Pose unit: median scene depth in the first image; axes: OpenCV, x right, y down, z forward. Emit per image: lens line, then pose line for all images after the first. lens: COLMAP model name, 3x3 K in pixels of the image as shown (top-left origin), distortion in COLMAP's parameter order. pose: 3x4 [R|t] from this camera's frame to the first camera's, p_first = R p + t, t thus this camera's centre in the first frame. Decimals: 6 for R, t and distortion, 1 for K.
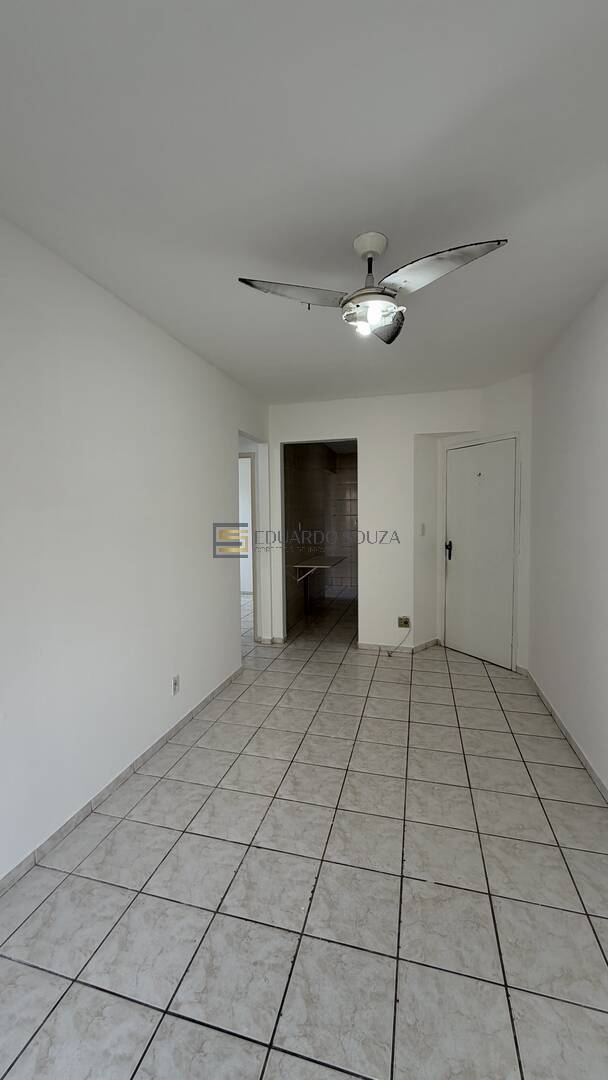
lens RADIAL K [[429.4, 0, 304.0], [0, 429.4, 540.0], [0, 0, 1]] dist [0.002082, 0.000618]
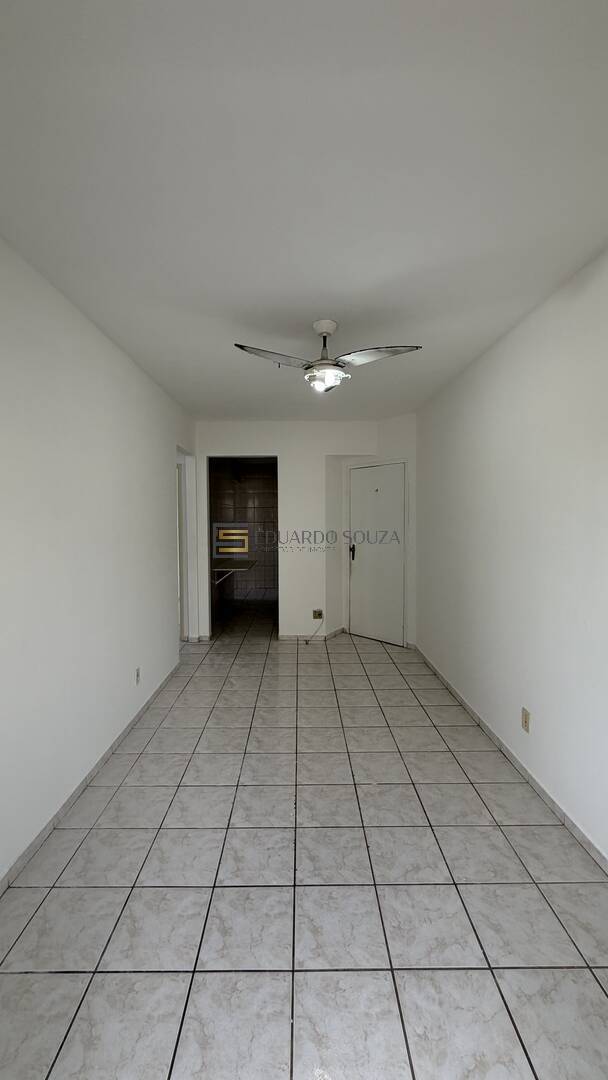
lens RADIAL K [[429.4, 0, 304.0], [0, 429.4, 540.0], [0, 0, 1]] dist [0.002082, 0.000618]
pose [[0.962663, -0.006531, 0.270623, -0.183551], [0.010511, 0.999857, -0.013259, 0.006029], [-0.270498, 0.015609, 0.962594, -0.185205]]
